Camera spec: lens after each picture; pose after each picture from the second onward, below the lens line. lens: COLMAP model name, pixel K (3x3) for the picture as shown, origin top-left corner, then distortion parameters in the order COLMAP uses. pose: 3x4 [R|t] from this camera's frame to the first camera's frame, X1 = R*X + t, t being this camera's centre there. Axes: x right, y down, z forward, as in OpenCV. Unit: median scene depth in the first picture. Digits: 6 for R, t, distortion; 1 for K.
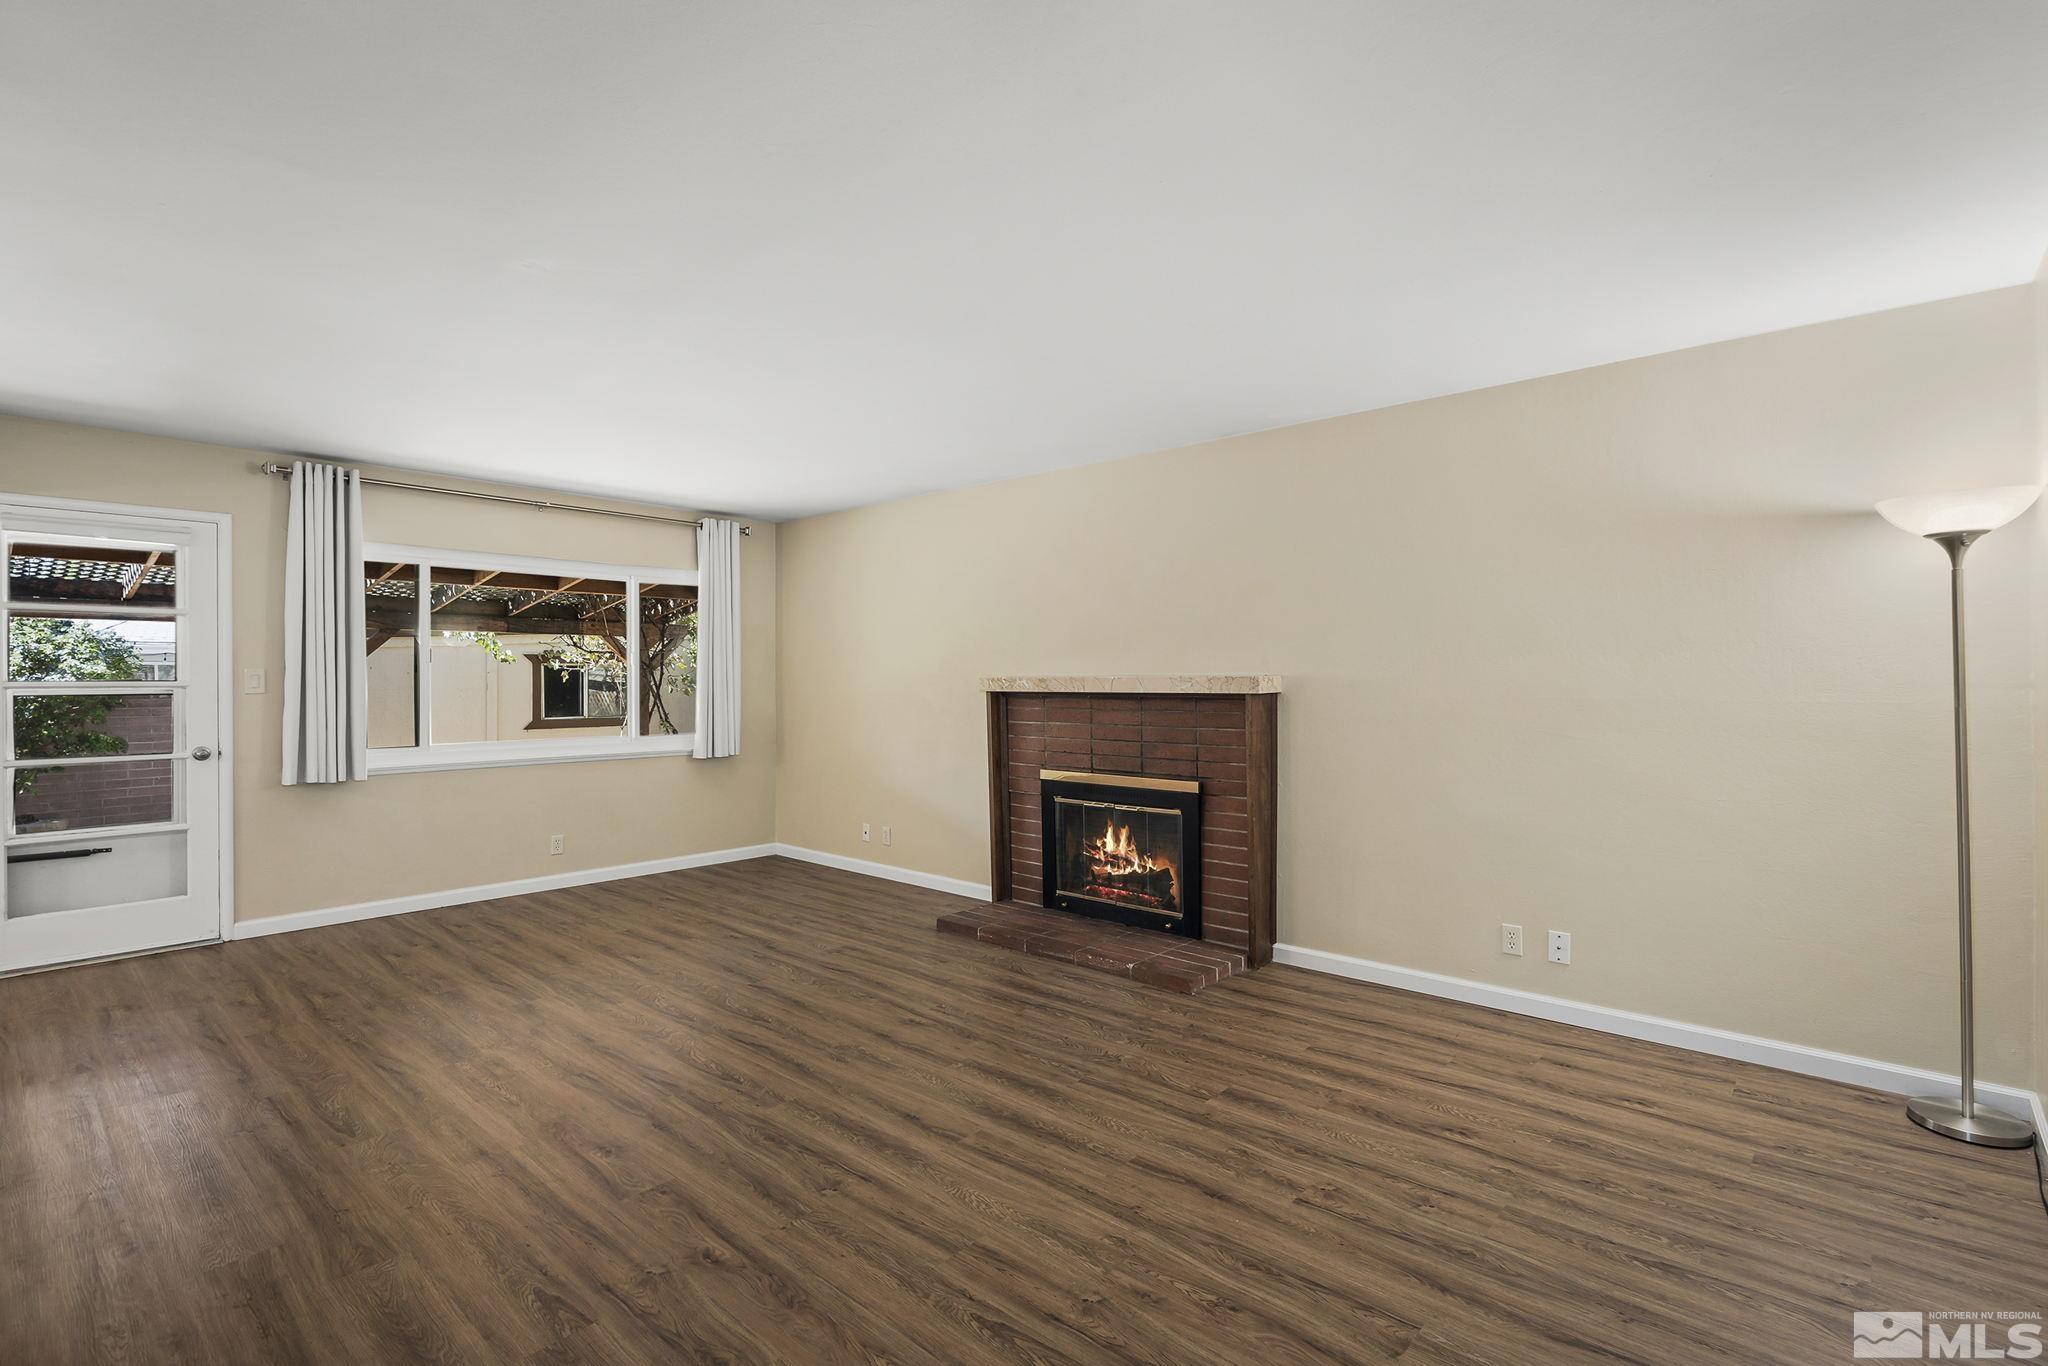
lens RADIAL K [[931.4, 0, 1015.7], [0, 931.4, 686.1], [0, 0, 1]] dist [-0.001192, 0.000461]
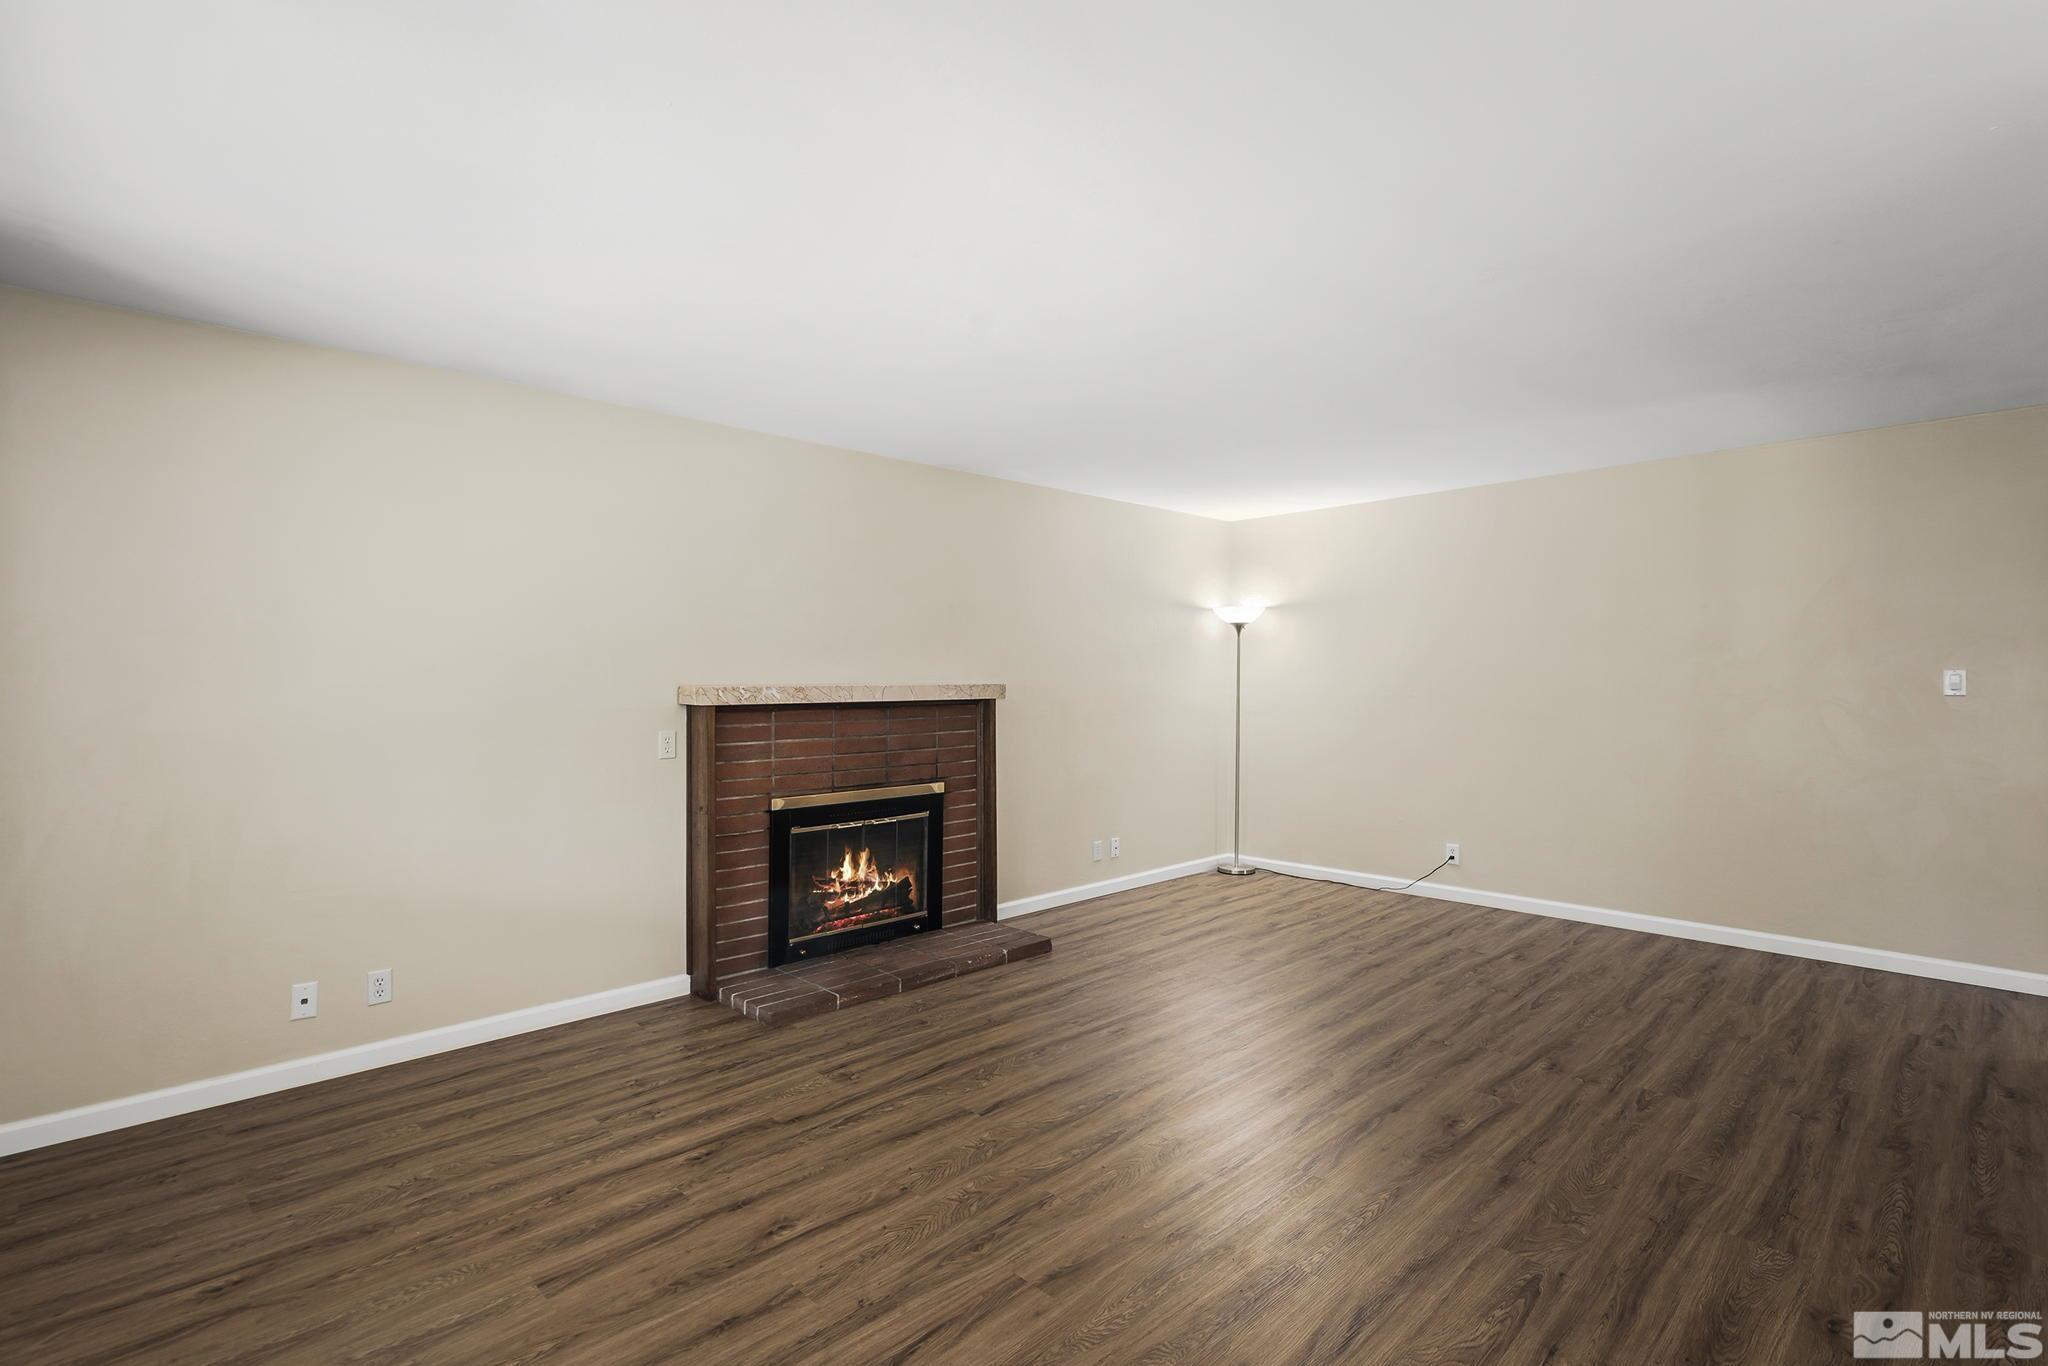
lens RADIAL K [[981.6, 0, 1036.3], [0, 981.6, 685.3], [0, 0, 1]] dist [0.000557, 0.000188]
pose [[0.066224, -0.000228, 0.997805, -0.975297], [0.015394, 0.999881, -0.000793, -0.006853], [-0.997686, 0.015413, 0.066220, 0.851389]]
